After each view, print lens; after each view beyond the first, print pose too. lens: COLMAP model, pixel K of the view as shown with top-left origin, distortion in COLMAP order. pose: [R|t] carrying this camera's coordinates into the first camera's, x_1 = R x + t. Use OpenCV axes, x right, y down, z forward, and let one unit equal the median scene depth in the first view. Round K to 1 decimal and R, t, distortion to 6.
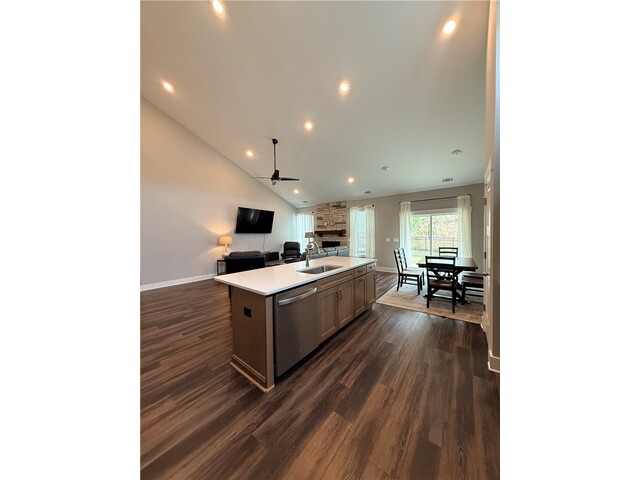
lens RADIAL K [[190.2, 0, 320.9], [0, 190.2, 240.2], [0, 0, 1]] dist [-0.002151, -0.000102]
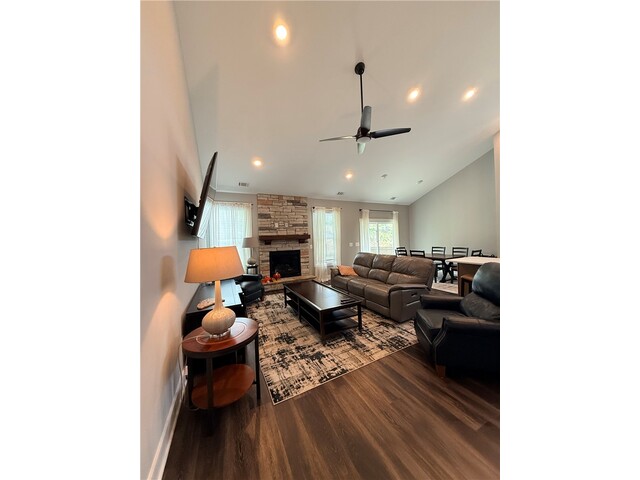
lens RADIAL K [[190.2, 0, 320.3], [0, 190.2, 239.6], [0, 0, 1]] dist [-0.002151, -0.000102]
pose [[0.439462, -0.005660, 0.898243, -0.540788], [0.051934, 0.998468, -0.019117, -0.015253], [-0.896759, 0.055051, 0.439082, 0.607055]]
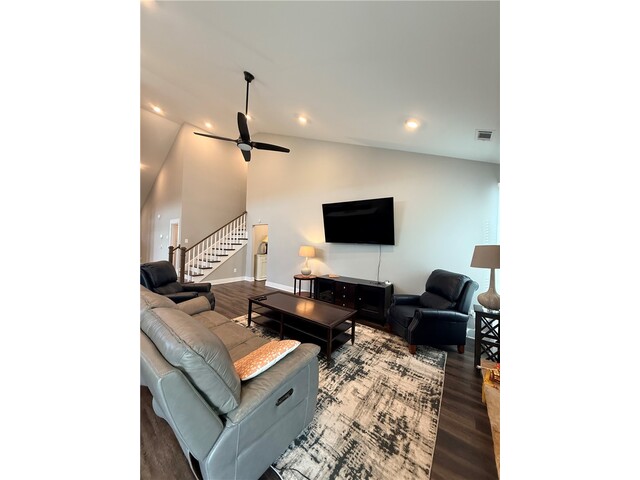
lens RADIAL K [[190.2, 0, 321.9], [0, 190.2, 239.4], [0, 0, 1]] dist [-0.002151, -0.000102]
pose [[-0.999773, 0.006946, 0.020164, -0.241565], [0.007348, 0.999774, 0.019955, -0.039903], [-0.020021, 0.020099, -0.999598, 0.976982]]
